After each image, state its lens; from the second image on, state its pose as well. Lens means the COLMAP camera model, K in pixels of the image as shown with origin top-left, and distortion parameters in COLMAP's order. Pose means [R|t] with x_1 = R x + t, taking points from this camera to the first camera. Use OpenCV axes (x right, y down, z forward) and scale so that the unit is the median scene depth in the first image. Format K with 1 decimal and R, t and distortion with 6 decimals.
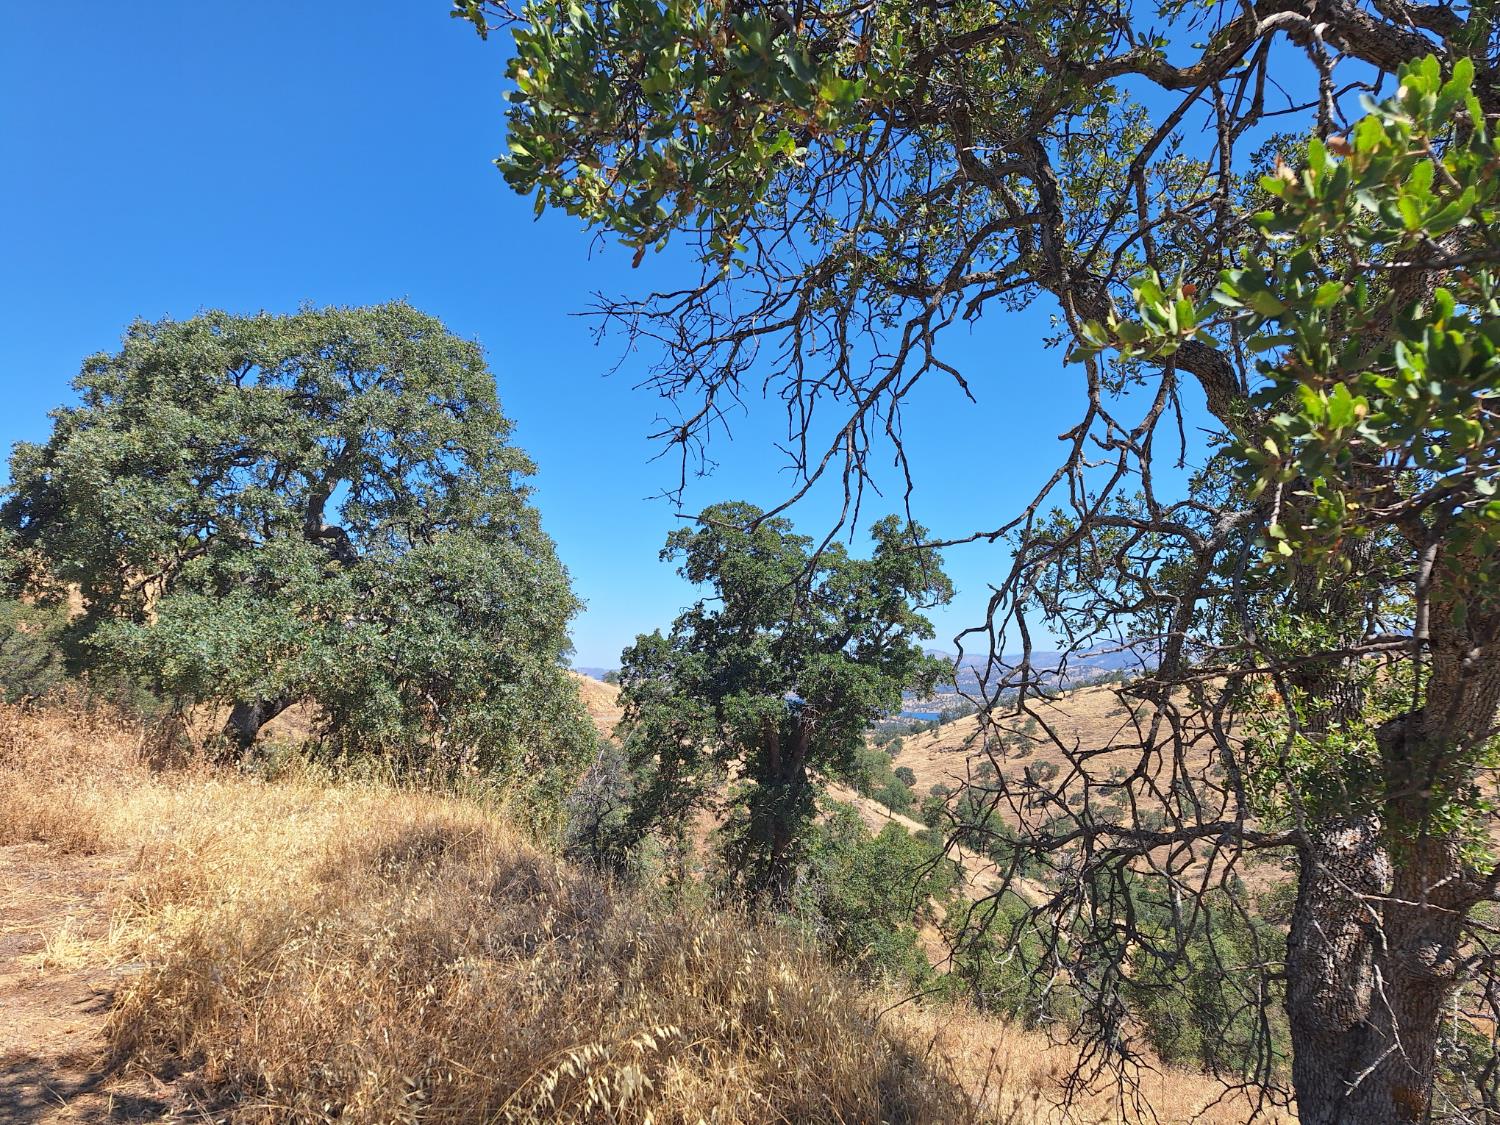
lens RADIAL K [[1013.3, 0, 750.0], [0, 1013.3, 562.5], [0, 0, 1]] dist [0.123849, -0.164532]
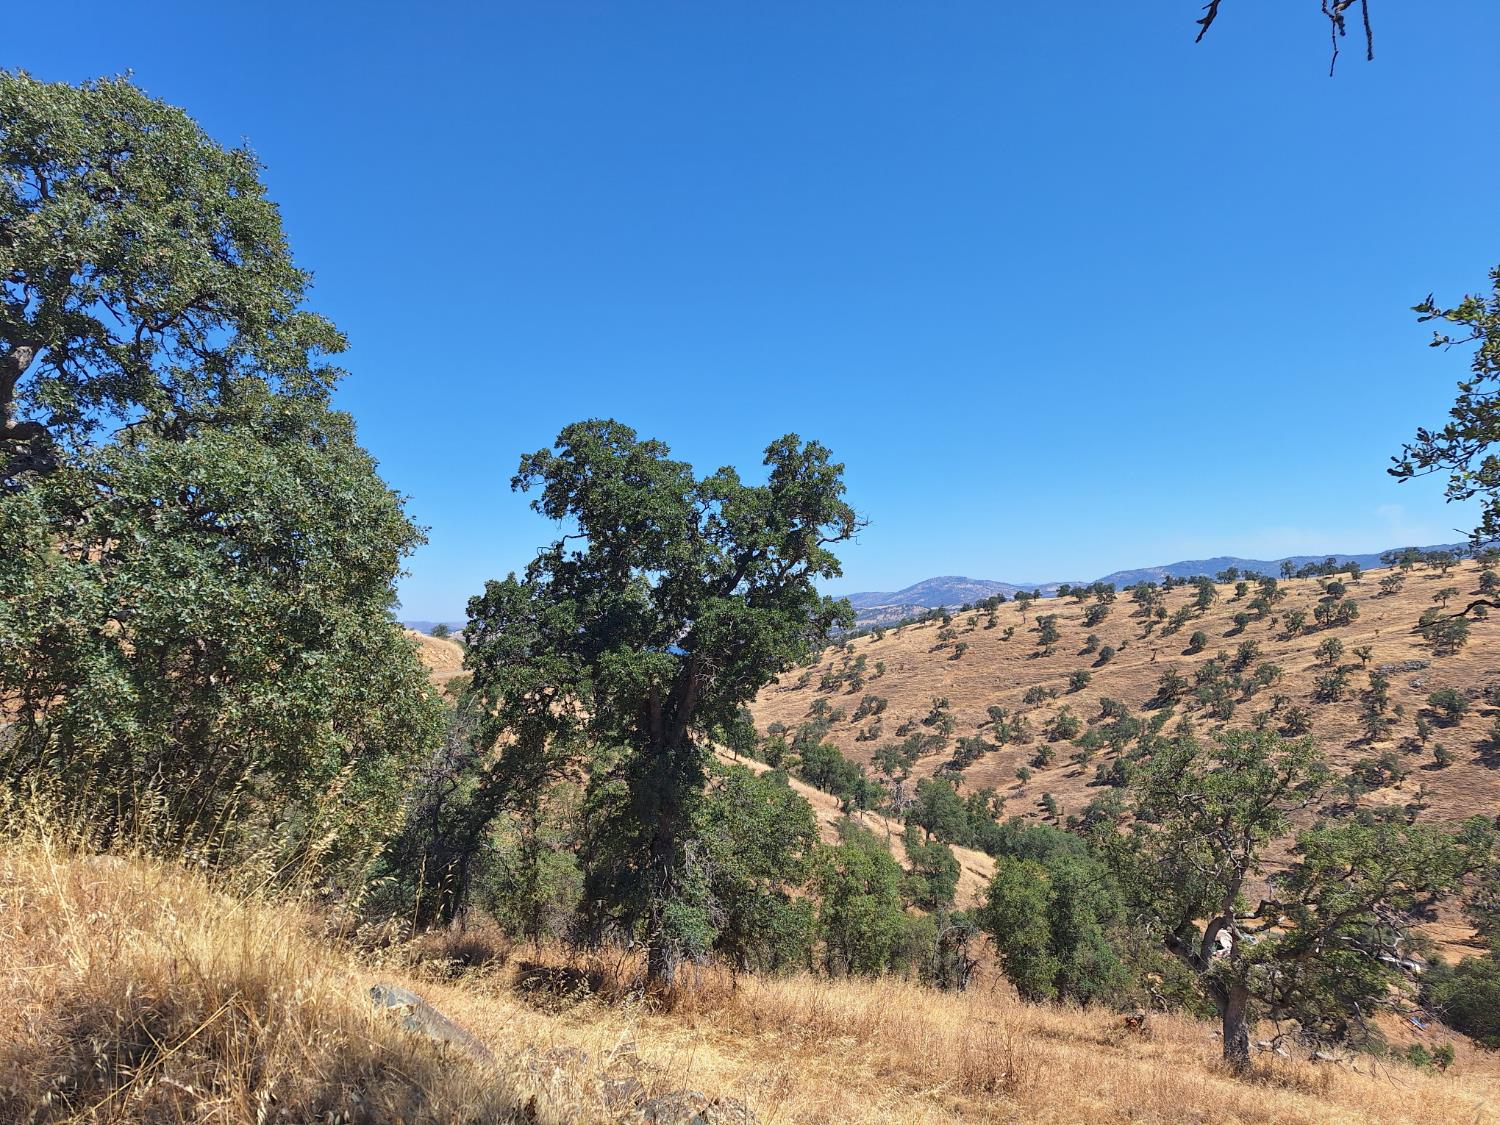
lens RADIAL K [[1013.3, 0, 750.0], [0, 1013.3, 562.5], [0, 0, 1]] dist [0.123849, -0.164532]
pose [[0.987017, -0.020672, 0.159283, -0.032143], [0.012297, 0.998498, 0.053388, 0.015131], [-0.160147, -0.050736, 0.985788, 0.155668]]
